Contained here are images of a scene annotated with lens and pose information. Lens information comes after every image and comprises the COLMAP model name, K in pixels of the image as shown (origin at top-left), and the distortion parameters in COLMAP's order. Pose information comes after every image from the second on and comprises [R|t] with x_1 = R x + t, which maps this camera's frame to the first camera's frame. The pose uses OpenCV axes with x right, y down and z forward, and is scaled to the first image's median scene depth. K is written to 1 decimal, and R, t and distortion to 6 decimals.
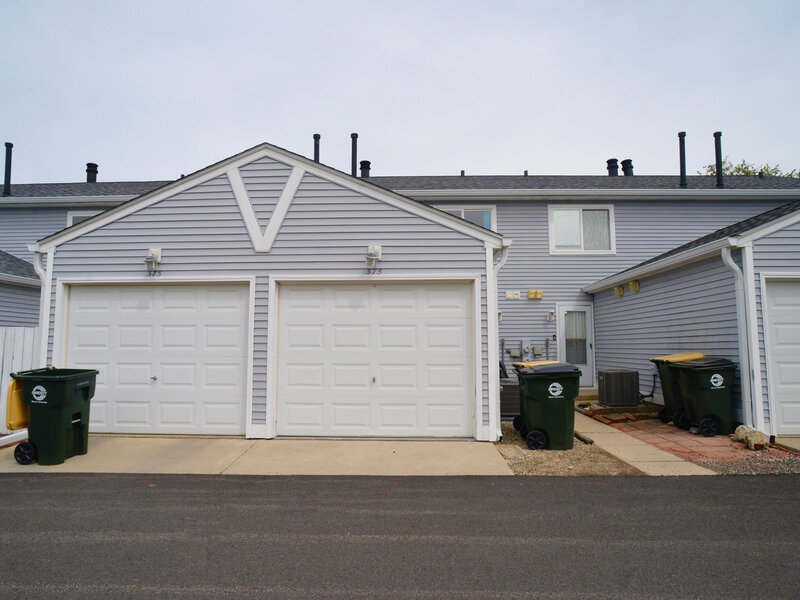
lens RADIAL K [[511.4, 0, 396.2], [0, 511.4, 297.6], [0, 0, 1]] dist [-0.084076, 0.054181]
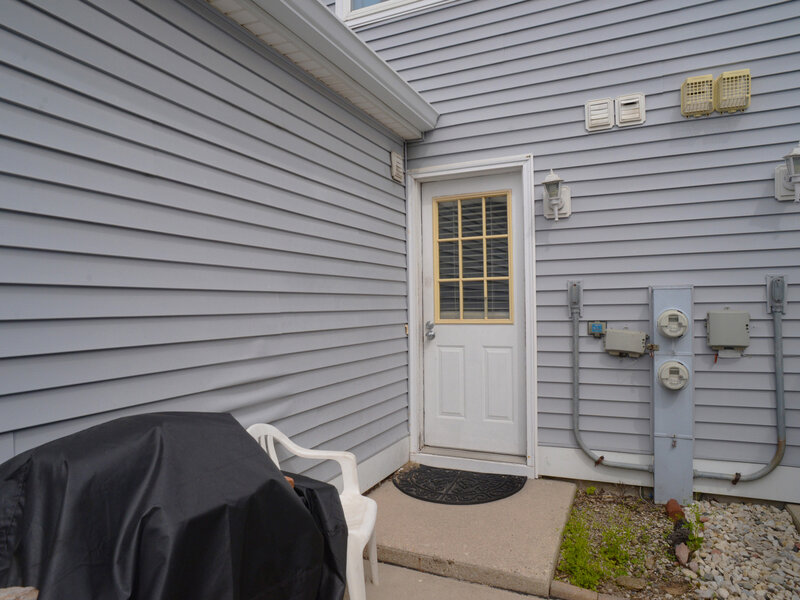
lens RADIAL K [[511.4, 0, 396.2], [0, 511.4, 297.6], [0, 0, 1]] dist [-0.084076, 0.054181]
pose [[0.921670, -0.016318, -0.387631, 0.226027], [0.048258, 0.996178, 0.072807, 0.065007], [0.384962, -0.085810, 0.918935, 0.727567]]
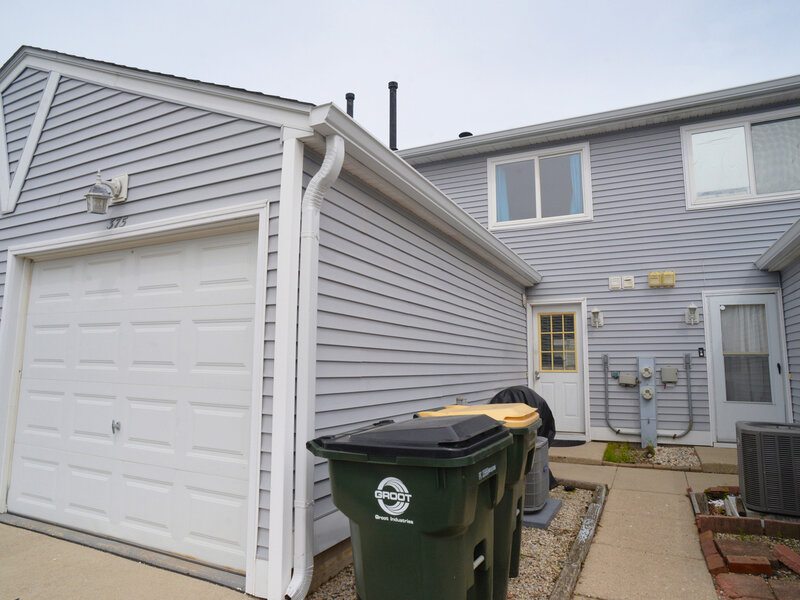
lens RADIAL K [[511.4, 0, 396.2], [0, 511.4, 297.6], [0, 0, 1]] dist [-0.084076, 0.054181]
pose [[0.909220, -0.043812, -0.414005, 0.234985], [0.028870, 0.998688, -0.042283, 0.031043], [0.415314, 0.026492, 0.909292, 0.347625]]
